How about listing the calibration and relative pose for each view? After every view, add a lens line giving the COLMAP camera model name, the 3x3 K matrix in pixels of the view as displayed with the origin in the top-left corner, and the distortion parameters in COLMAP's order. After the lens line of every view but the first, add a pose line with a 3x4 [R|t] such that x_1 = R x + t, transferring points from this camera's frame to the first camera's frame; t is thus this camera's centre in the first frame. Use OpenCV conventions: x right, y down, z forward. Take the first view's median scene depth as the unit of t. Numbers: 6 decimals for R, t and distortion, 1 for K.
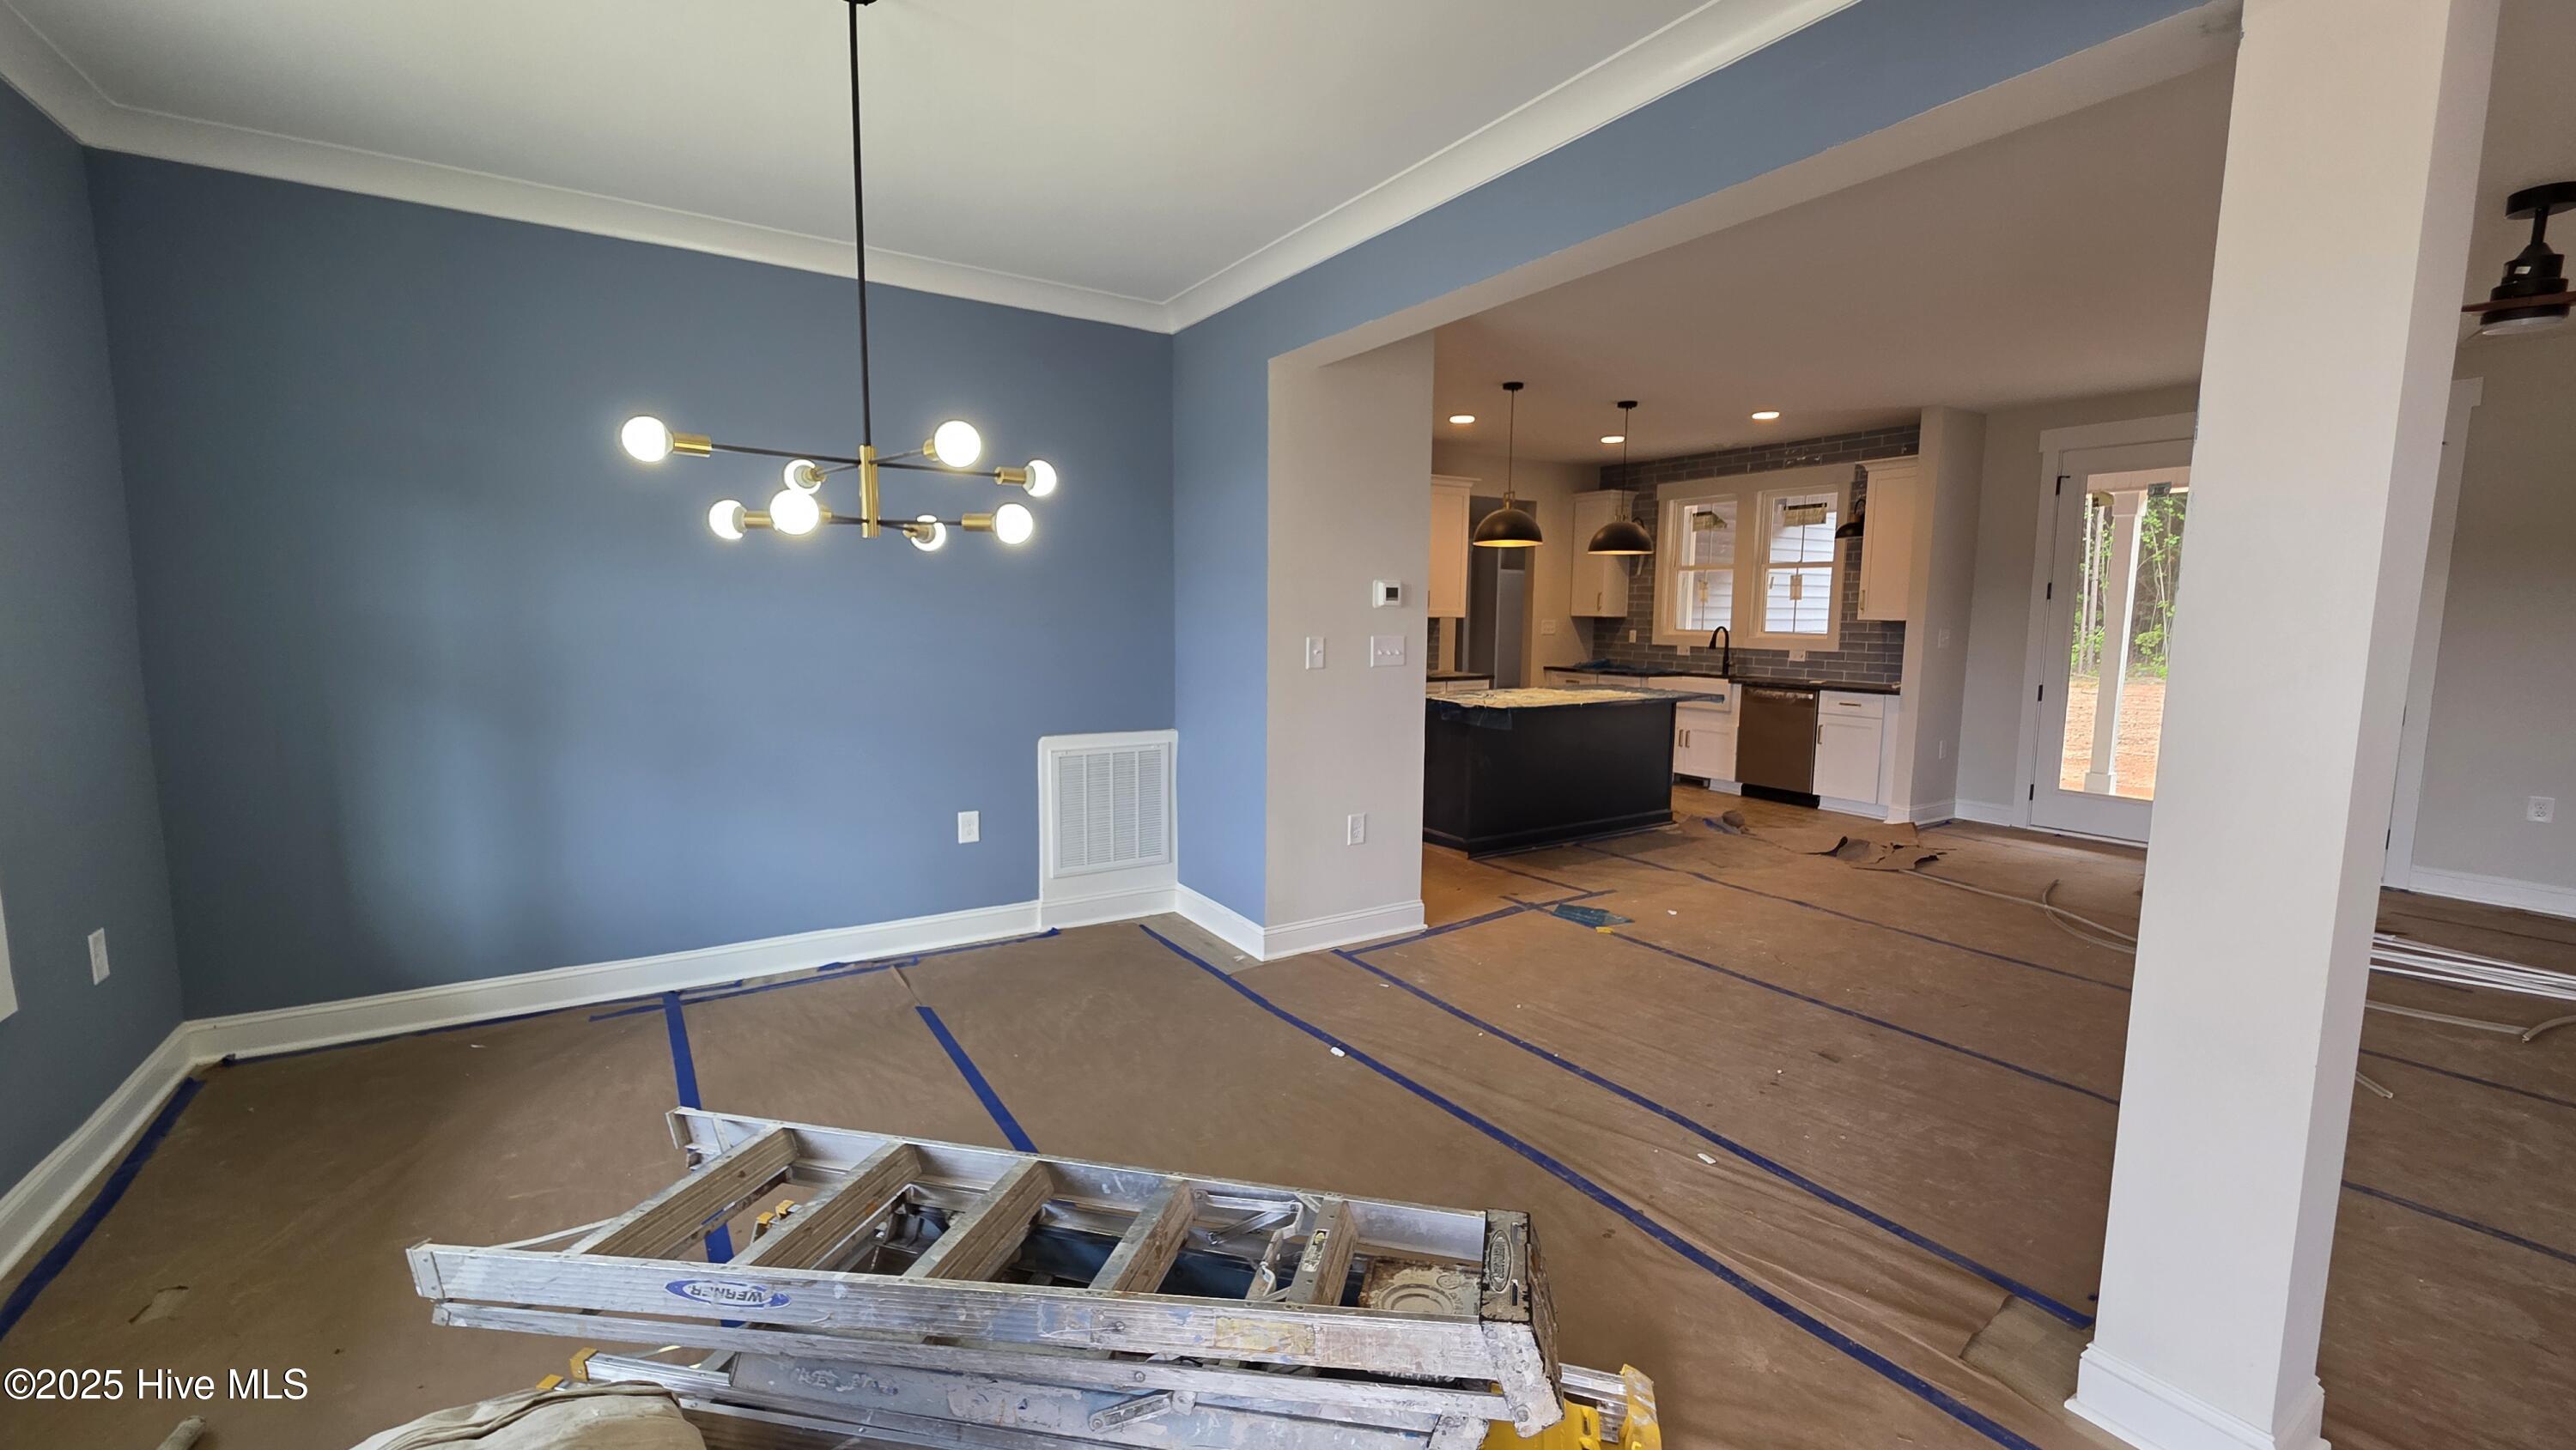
lens RADIAL K [[1029.6, 0, 1291.7], [0, 1029.6, 715.2], [0, 0, 1]] dist [0.001923, -0.000686]
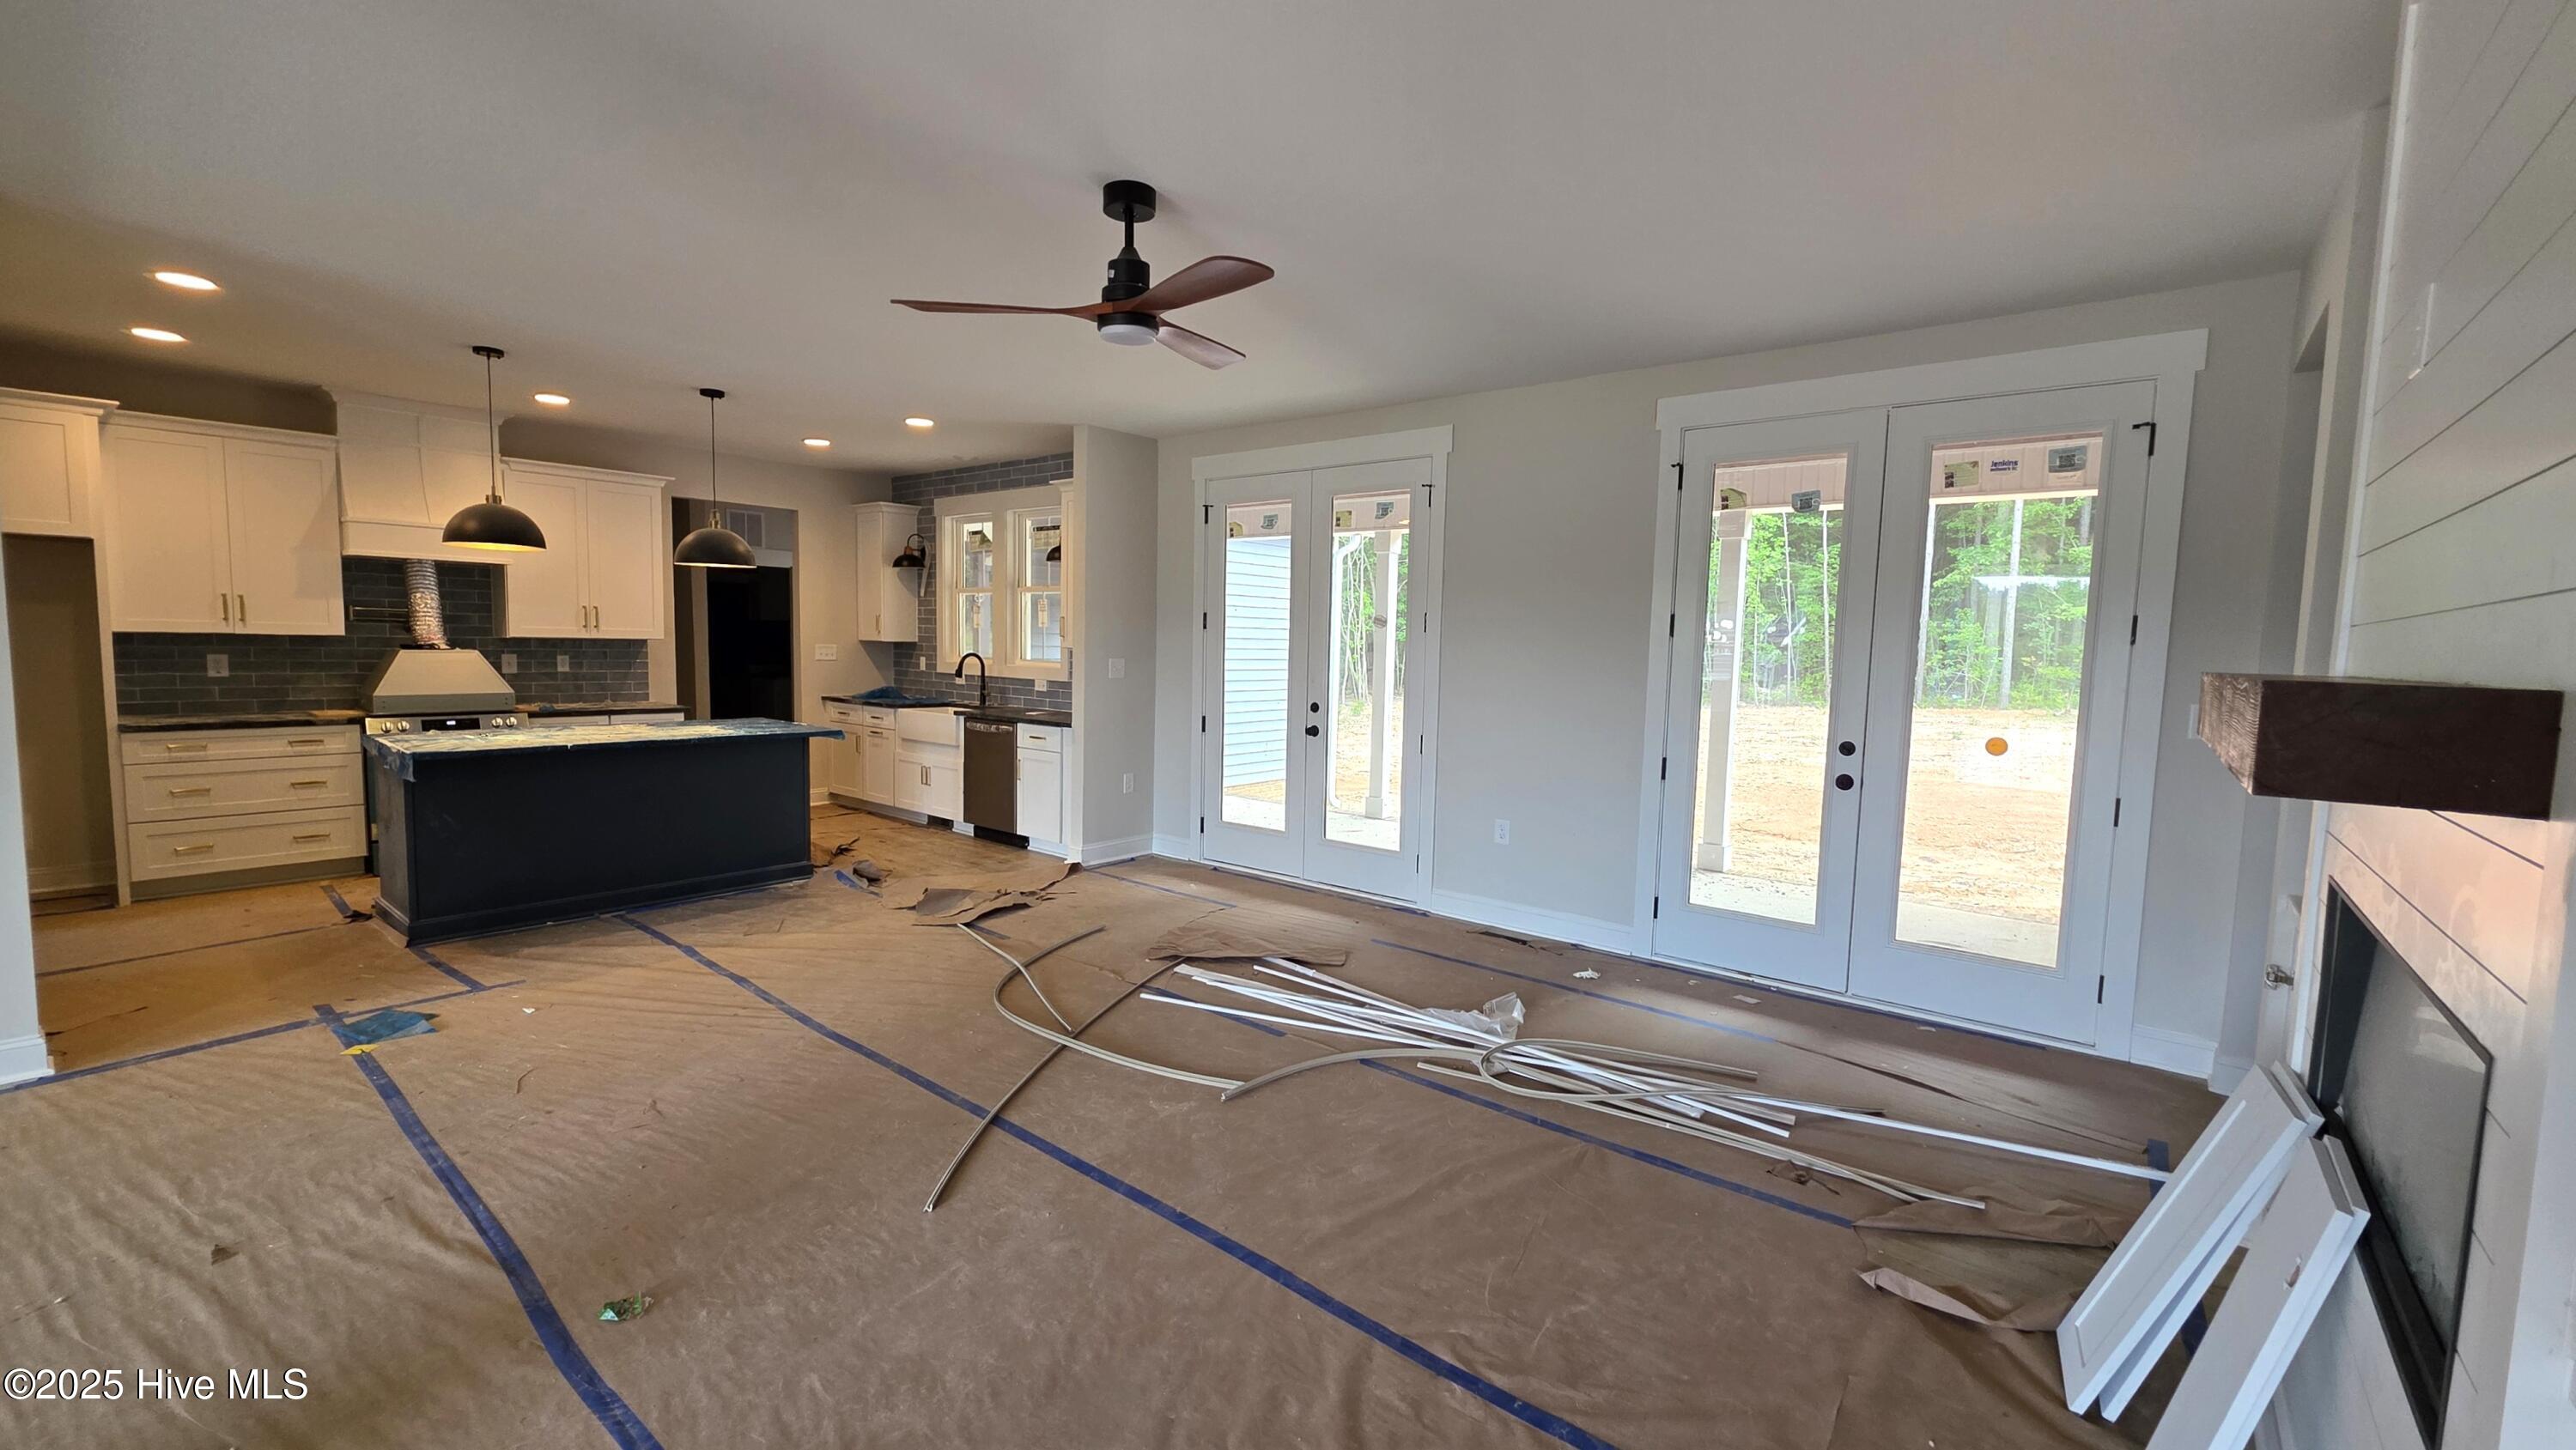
lens RADIAL K [[1029.6, 0, 1277.7], [0, 1029.6, 728.6], [0, 0, 1]] dist [0.001923, -0.000686]
pose [[0.951328, -0.013305, 0.307891, 0.422359], [0.016404, 0.999837, -0.007480, -0.007504], [-0.307742, 0.012166, 0.951392, 0.034770]]
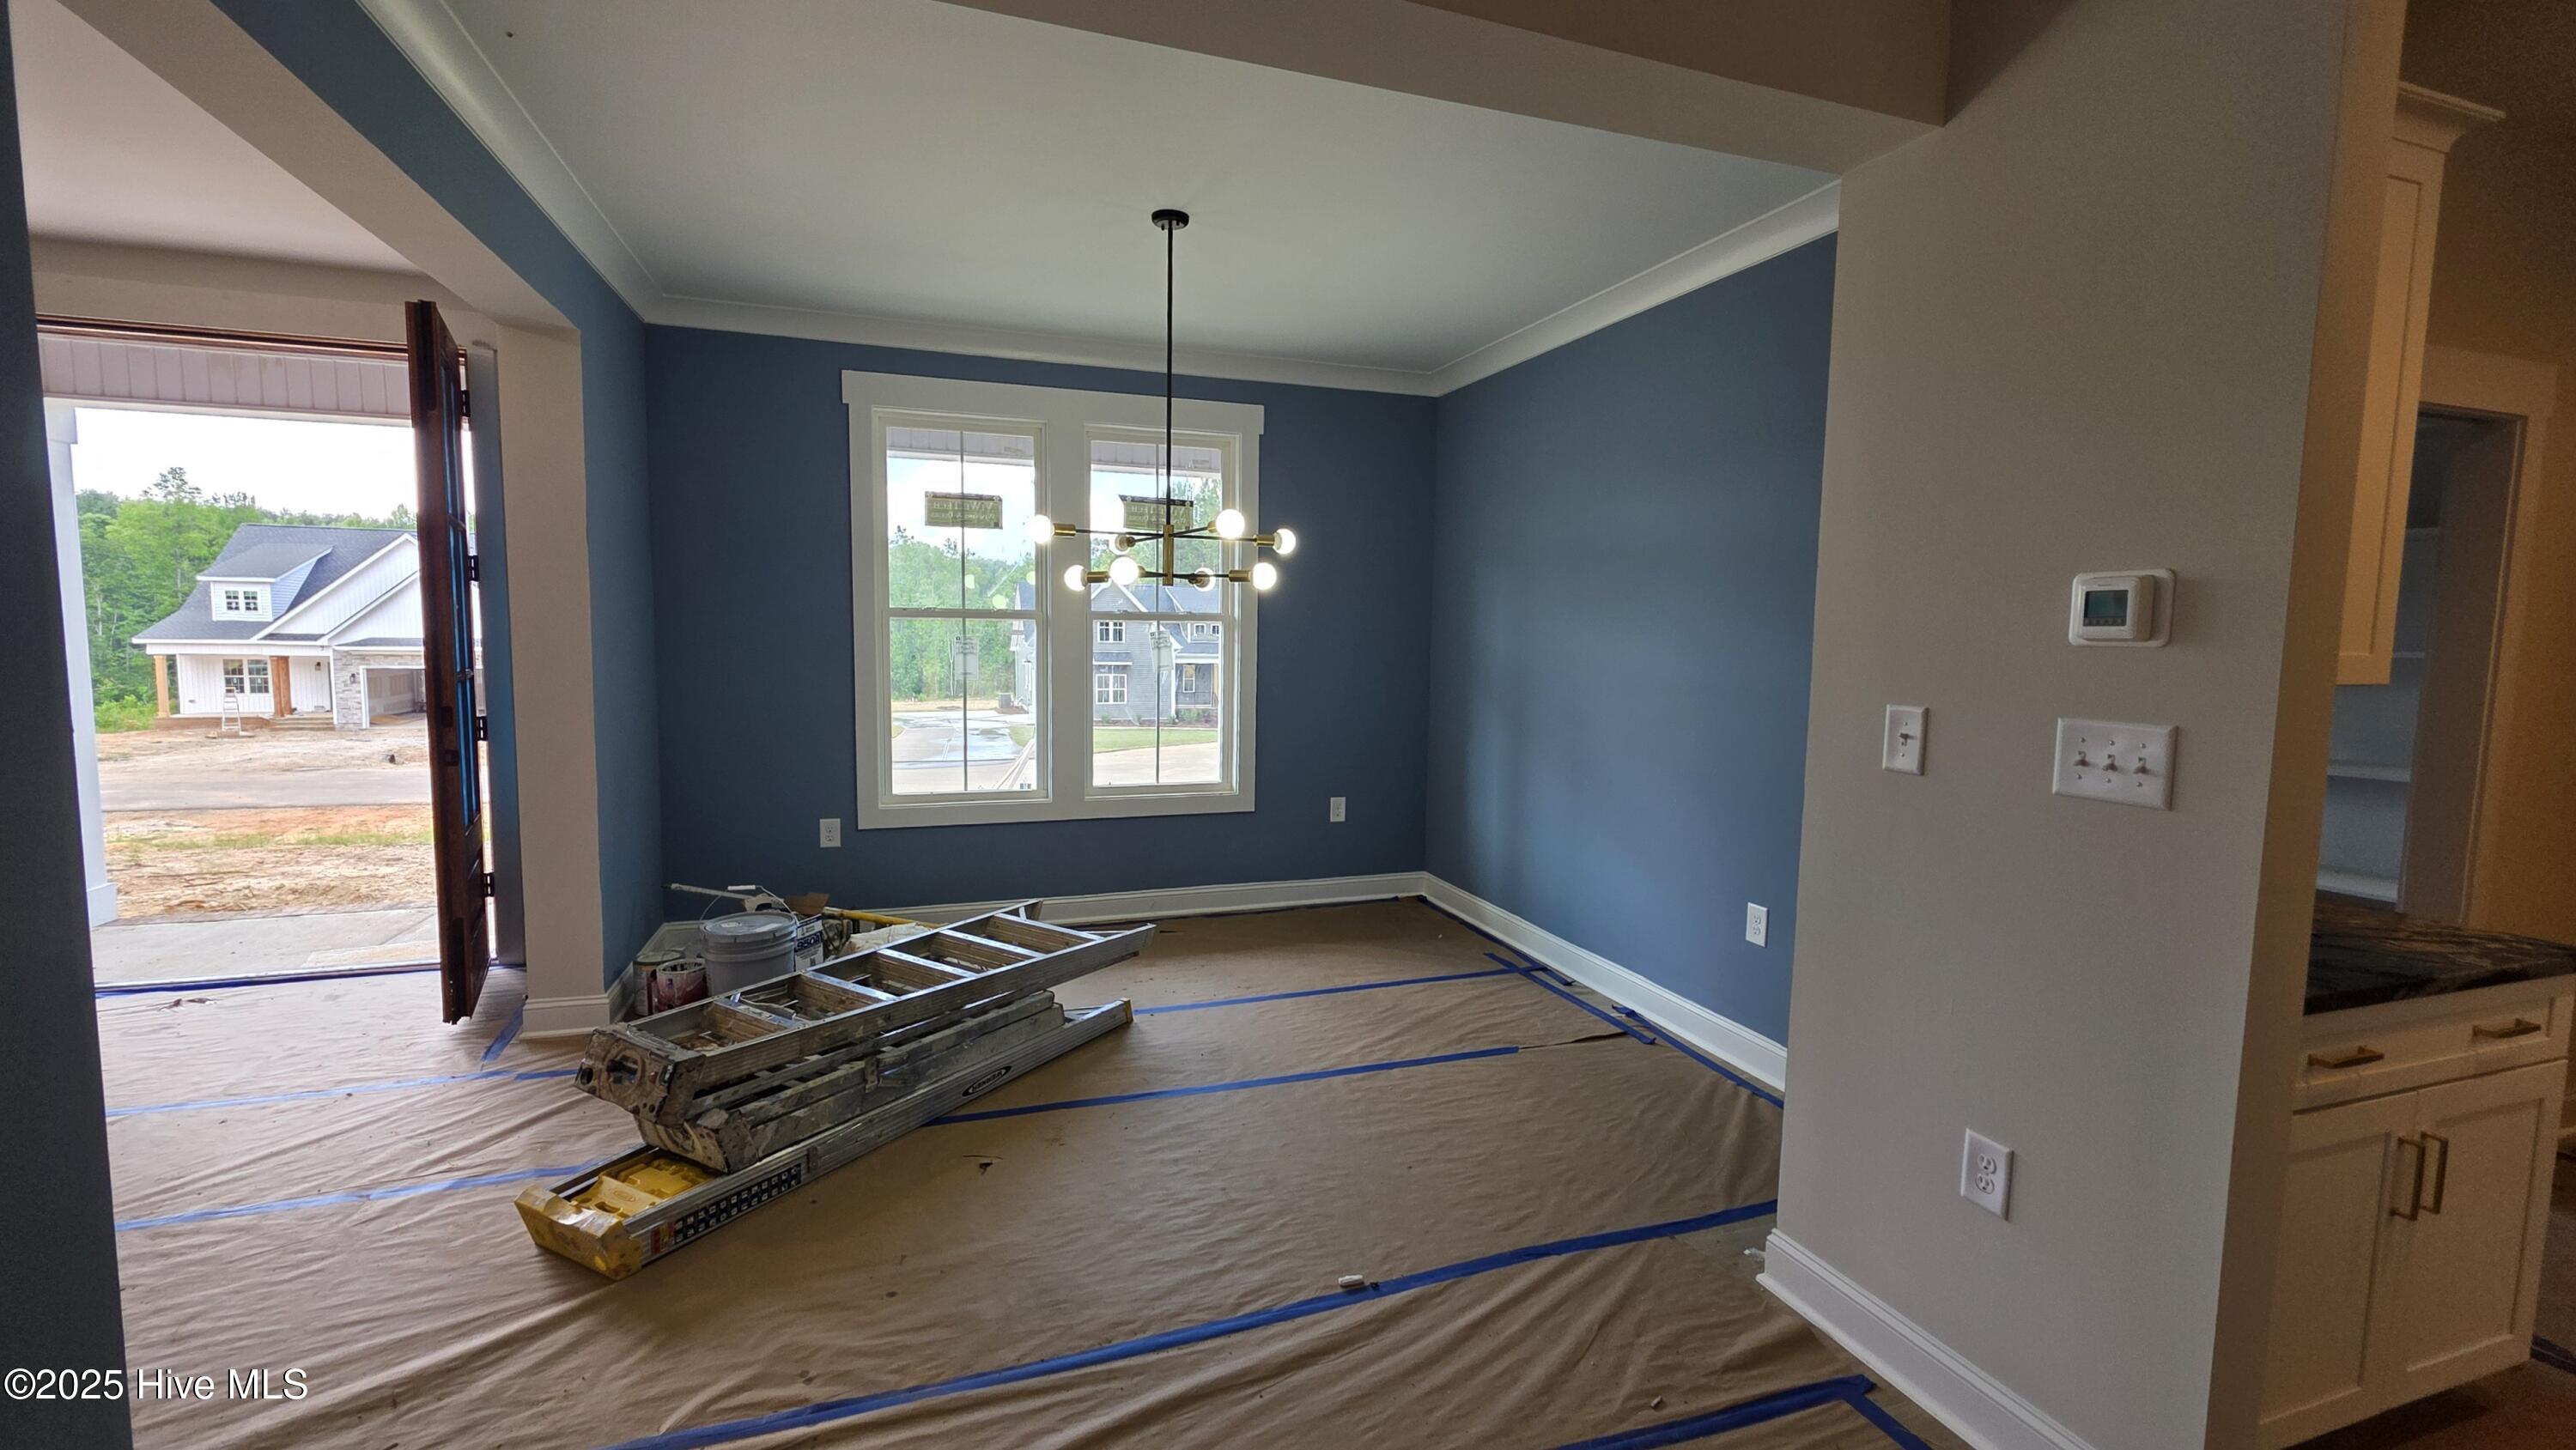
lens RADIAL K [[1029.6, 0, 1312.5], [0, 1029.6, 729.0], [0, 0, 1]] dist [0.001923, -0.000686]
pose [[-0.247291, 0.058712, -0.967161, 0.296339], [-0.111922, 0.989750, 0.088701, -0.042691], [0.962455, 0.130182, -0.238185, 0.455767]]
